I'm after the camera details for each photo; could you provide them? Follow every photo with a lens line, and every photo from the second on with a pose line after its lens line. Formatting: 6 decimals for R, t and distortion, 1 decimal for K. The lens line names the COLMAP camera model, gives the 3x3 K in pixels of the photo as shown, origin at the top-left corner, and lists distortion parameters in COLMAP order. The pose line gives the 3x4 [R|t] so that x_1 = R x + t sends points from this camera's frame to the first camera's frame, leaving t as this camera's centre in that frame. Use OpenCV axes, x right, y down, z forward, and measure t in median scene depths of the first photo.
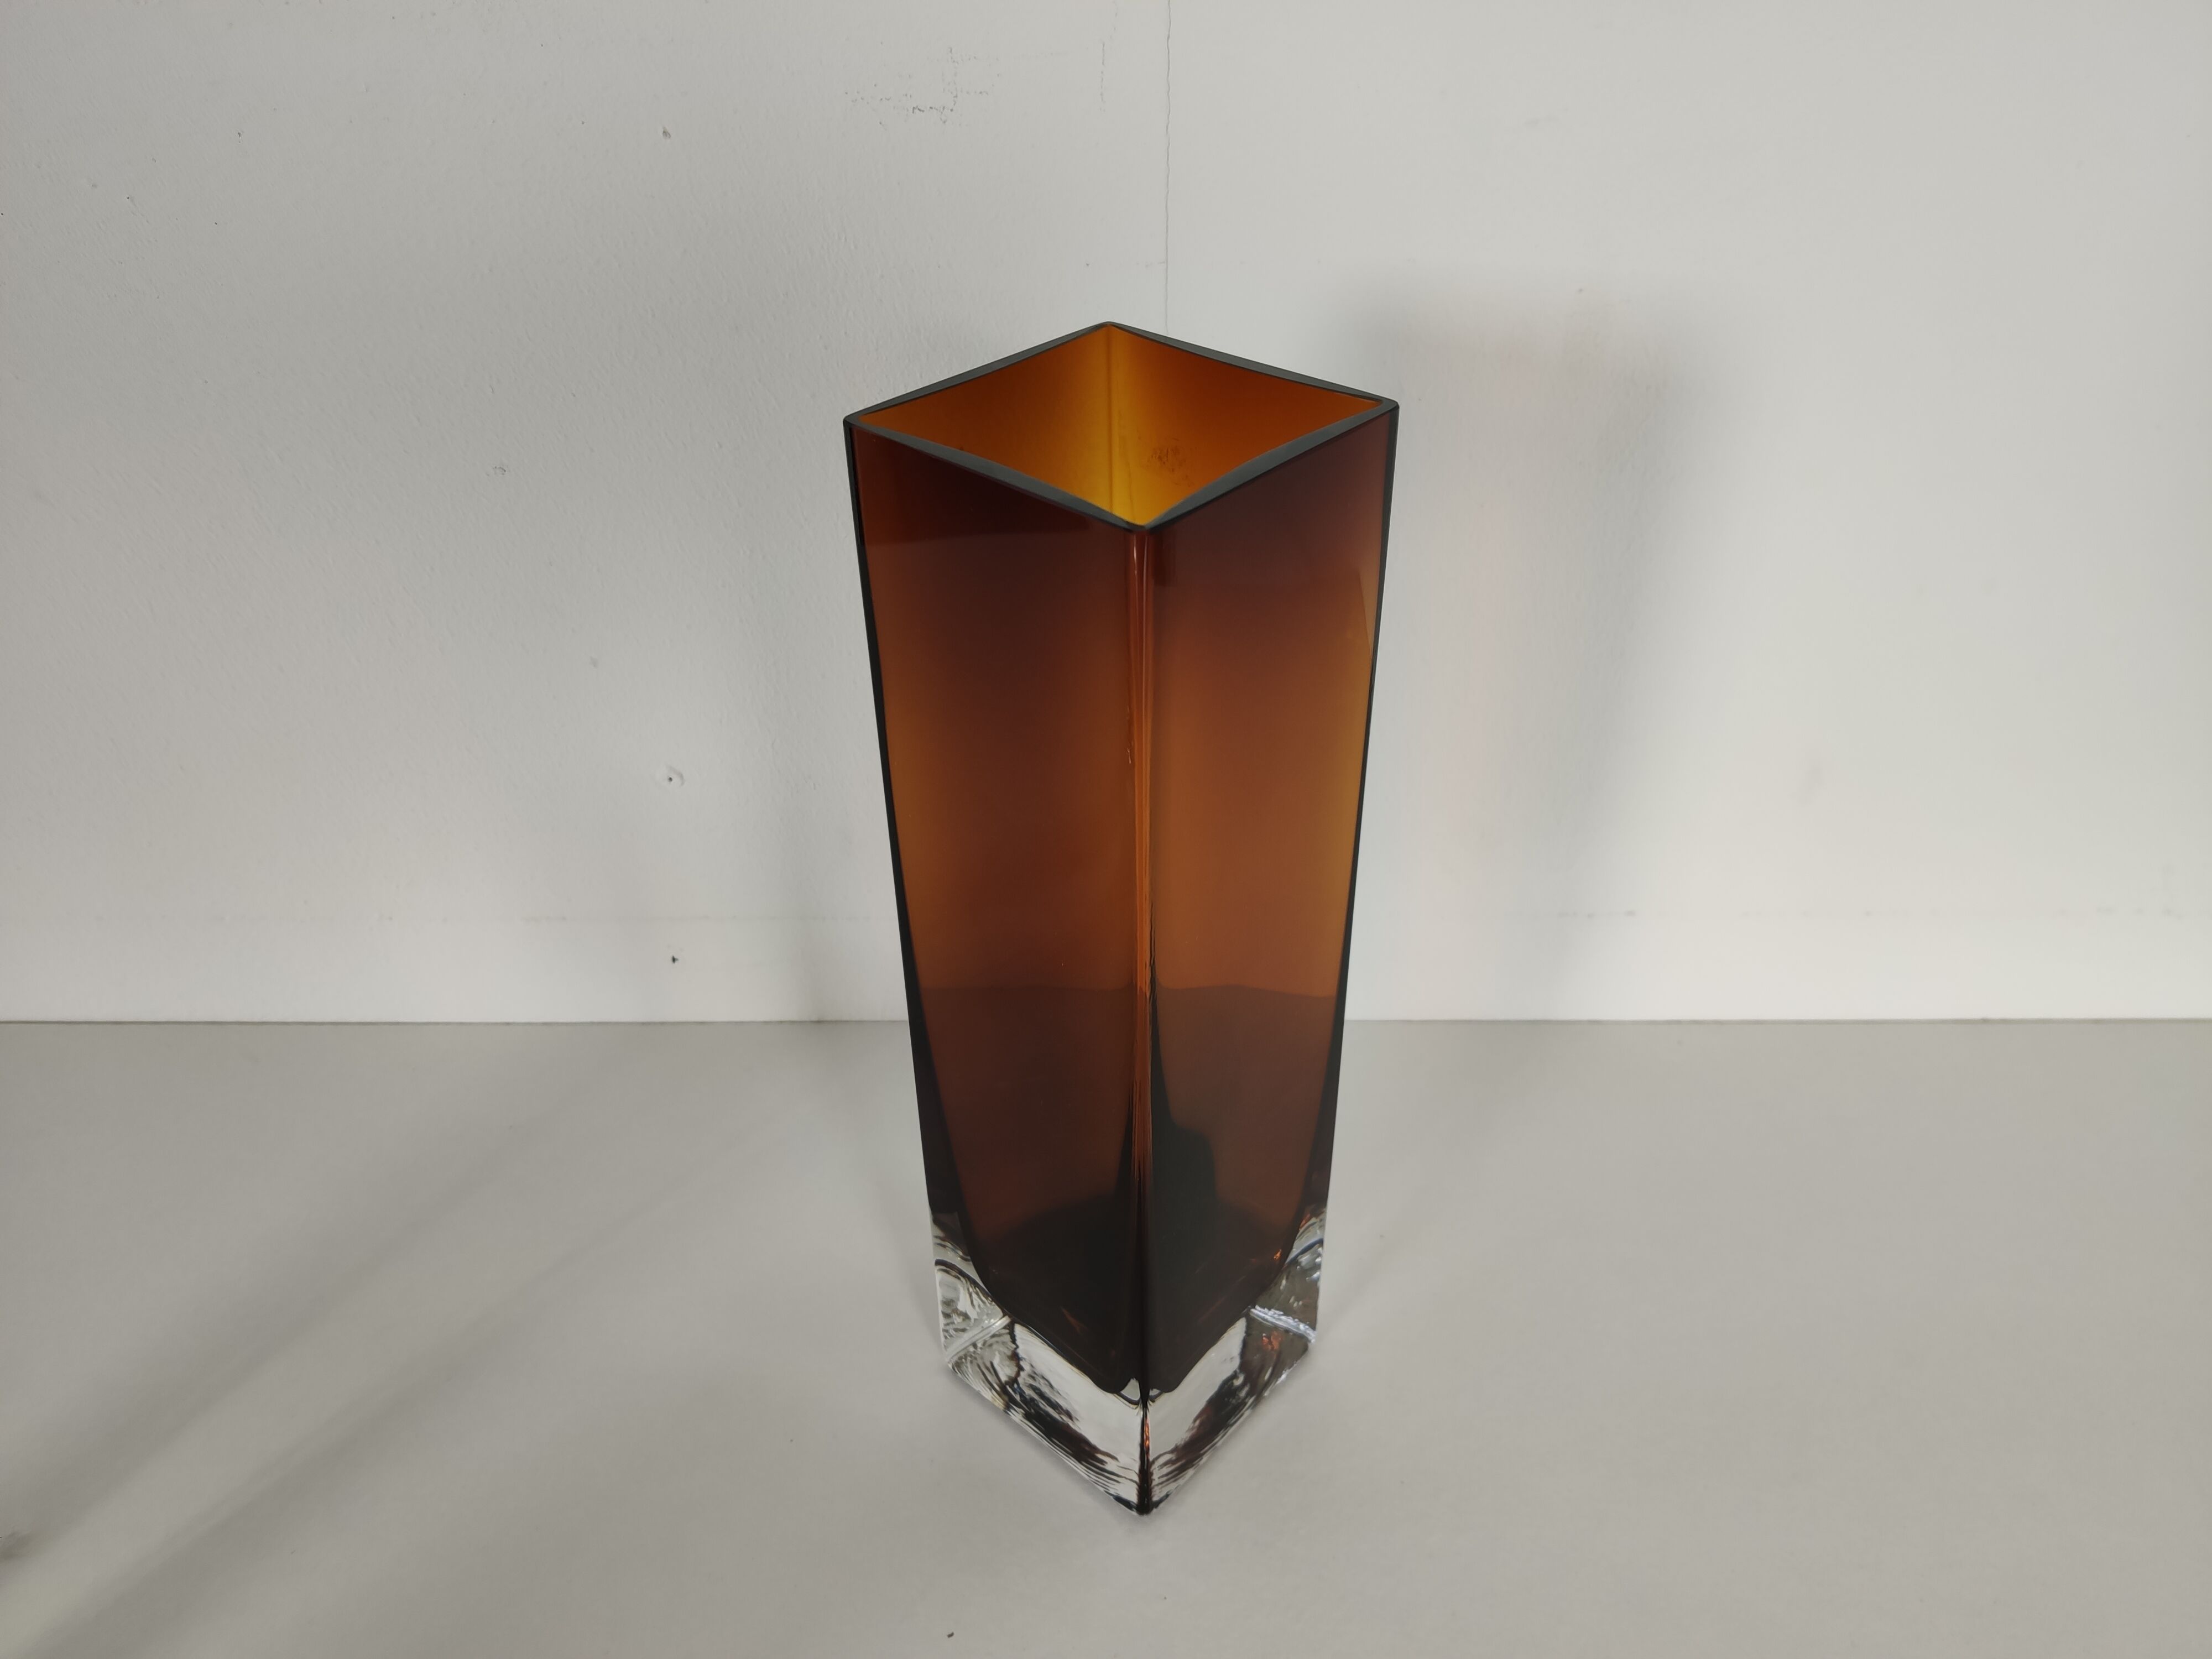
lens RADIAL K [[1651.2, 0, 1098.7], [0, 1651.2, 822.3], [0, 0, 1]] dist [0.000833, -0.020805]
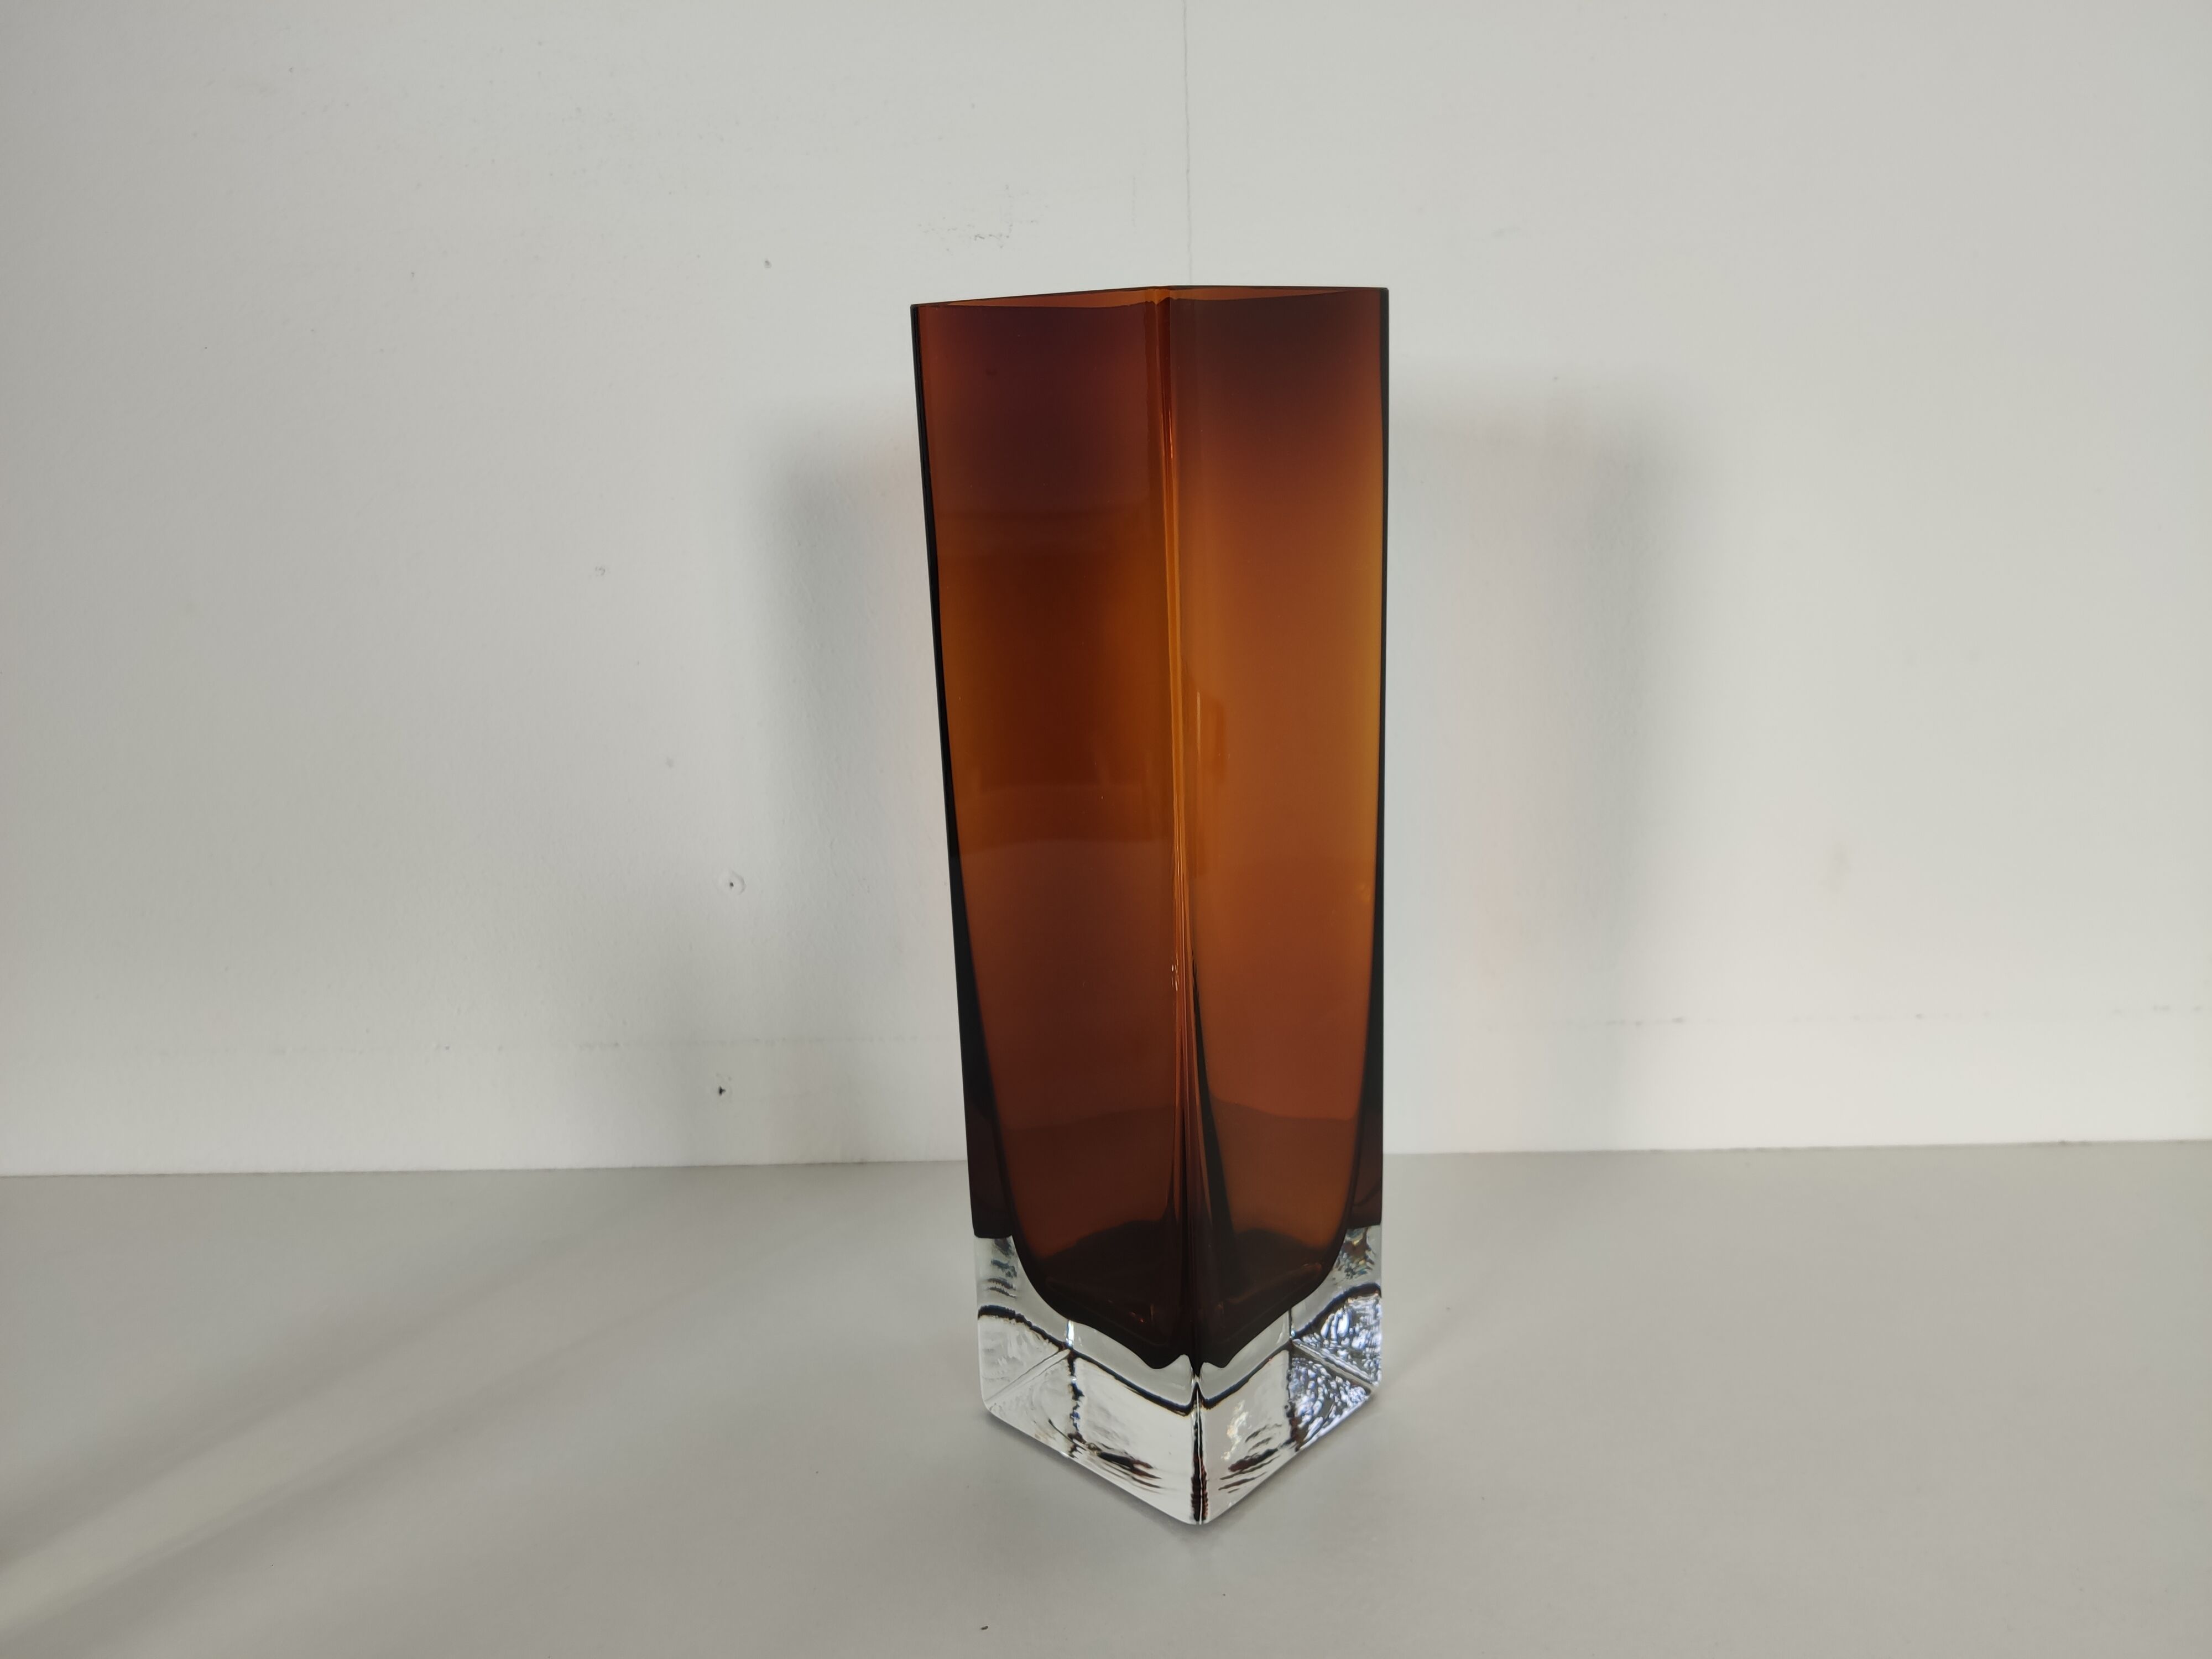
lens RADIAL K [[1651.2, 0, 1101.2], [0, 1651.2, 841.5], [0, 0, 1]] dist [0.000833, -0.020805]
pose [[0.999461, -0.015790, -0.028781, 0.004476], [0.005526, 0.945141, -0.326616, 0.289614], [0.032360, 0.326281, 0.944719, 0.013030]]
